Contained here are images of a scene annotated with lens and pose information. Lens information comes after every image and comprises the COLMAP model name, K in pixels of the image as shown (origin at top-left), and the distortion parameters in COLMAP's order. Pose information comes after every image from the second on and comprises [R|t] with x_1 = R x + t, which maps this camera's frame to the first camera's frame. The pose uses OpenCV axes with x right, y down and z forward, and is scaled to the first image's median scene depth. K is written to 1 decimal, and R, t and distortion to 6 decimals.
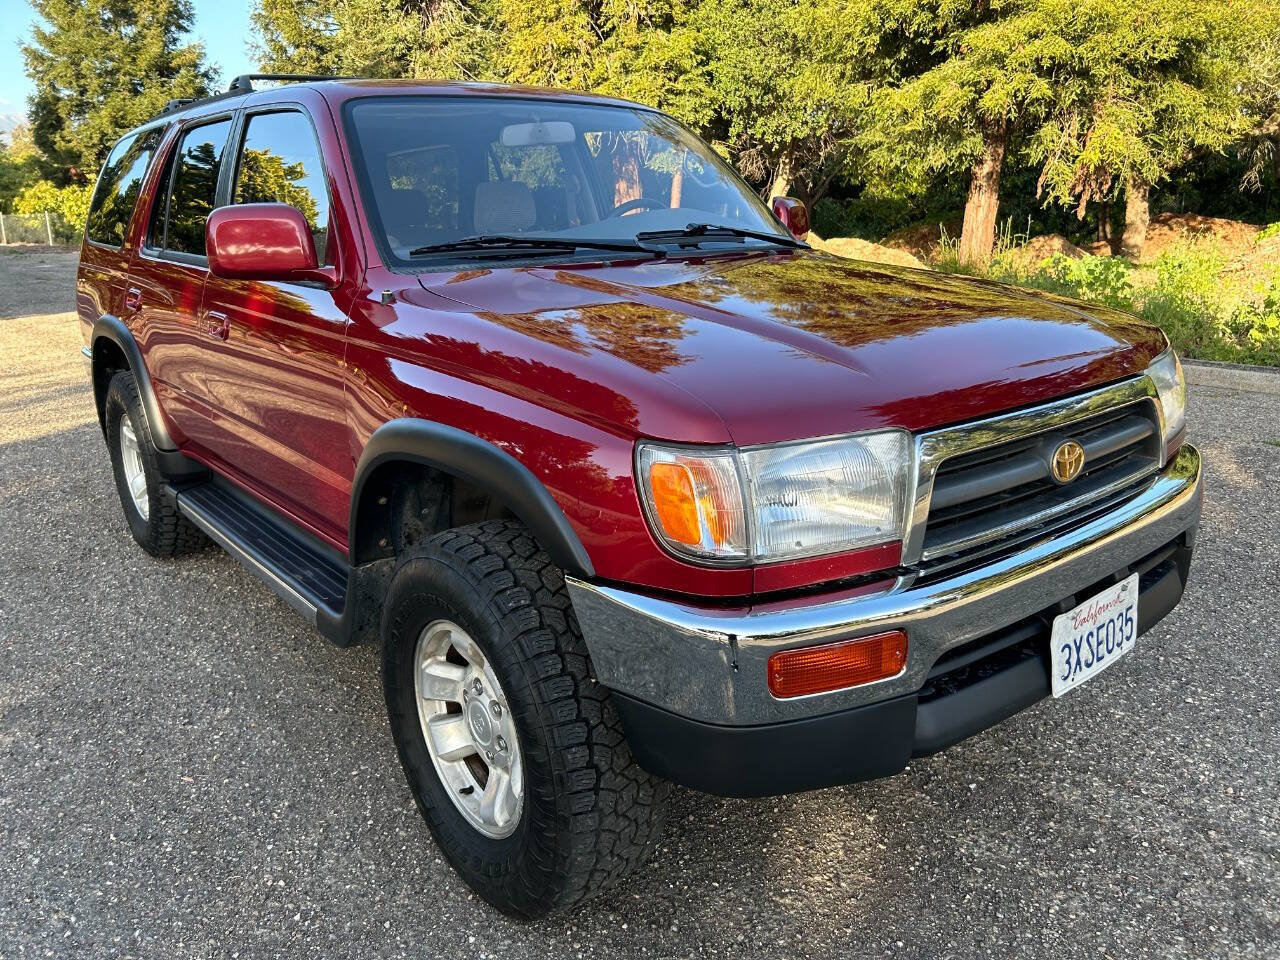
lens RADIAL K [[969.4, 0, 632.1], [0, 969.4, 474.6], [0, 0, 1]] dist [0.062746, -0.074598]
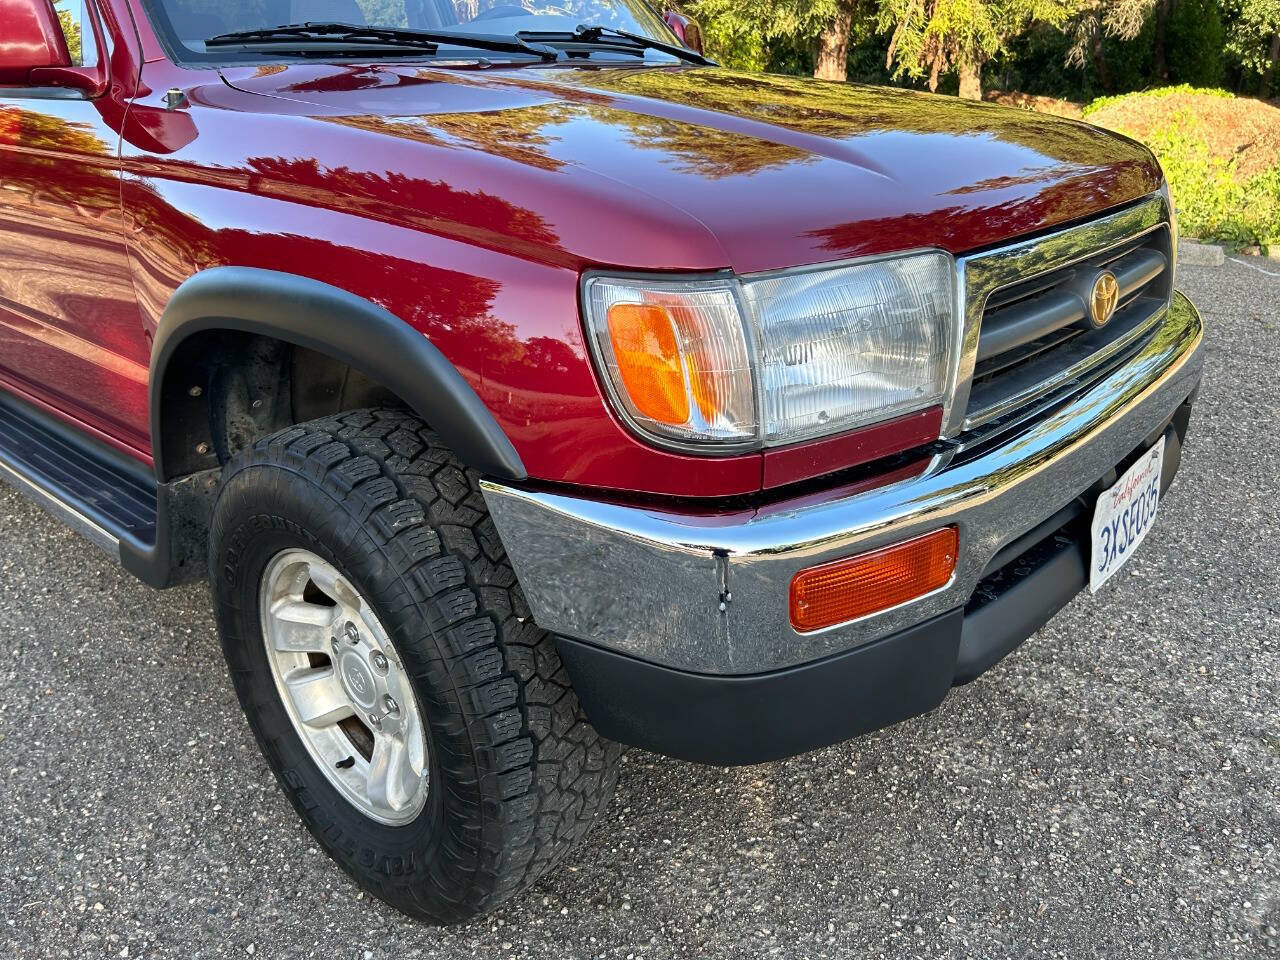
lens RADIAL K [[969.4, 0, 636.0], [0, 969.4, 474.7], [0, 0, 1]] dist [0.062746, -0.074598]
pose [[0.986134, -0.056205, 0.156145, -0.047845], [0.039163, 0.993143, 0.110153, 0.020605], [-0.161265, -0.102510, 0.981573, 0.216385]]
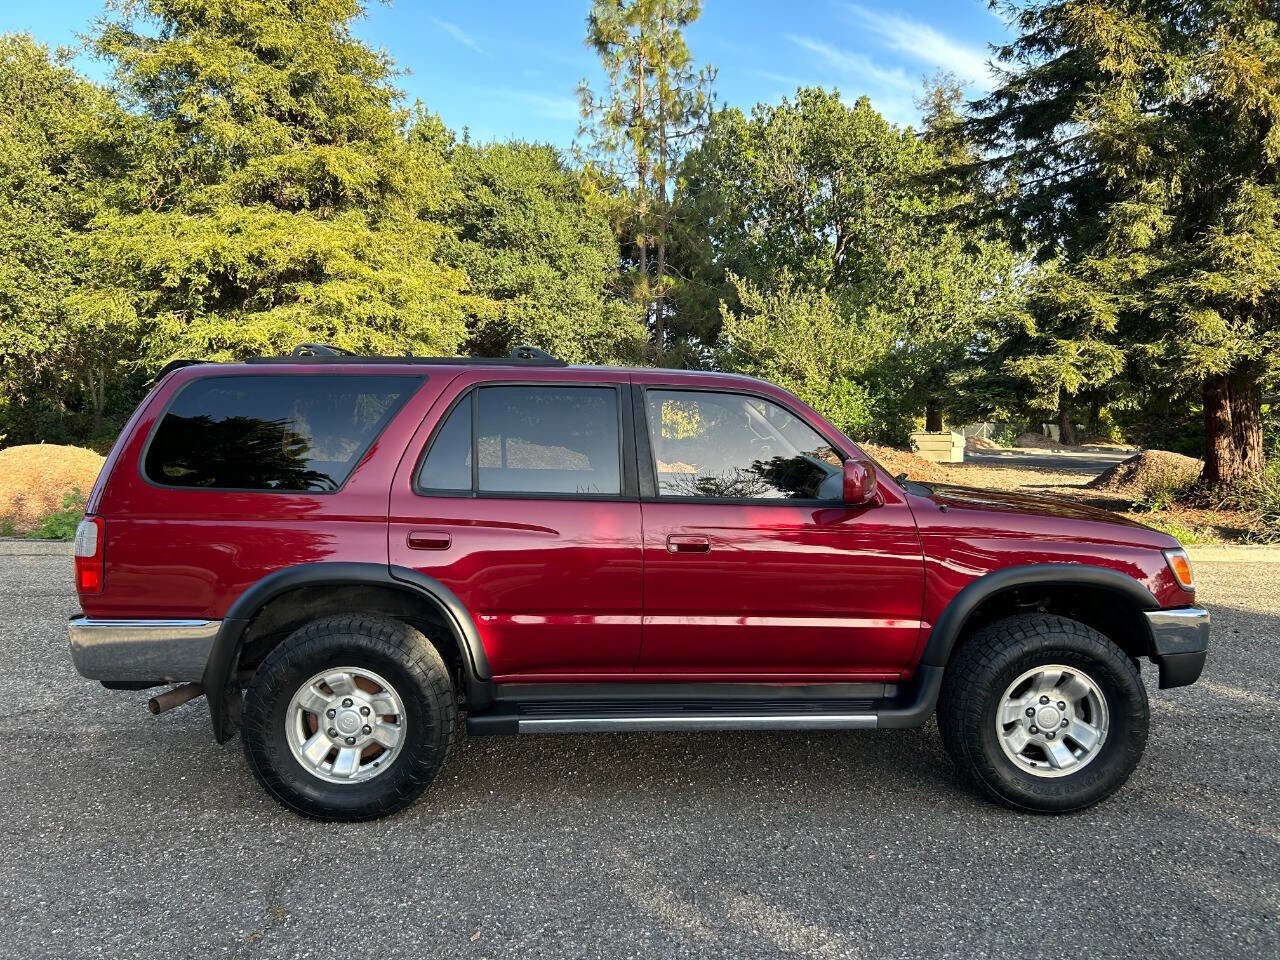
lens RADIAL K [[969.4, 0, 636.4], [0, 969.4, 476.4], [0, 0, 1]] dist [0.062746, -0.074598]
pose [[0.574569, -0.027608, 0.817990, -1.970155], [0.197648, 0.974532, -0.105939, -0.151507], [-0.794232, 0.222544, 0.565393, 0.398559]]
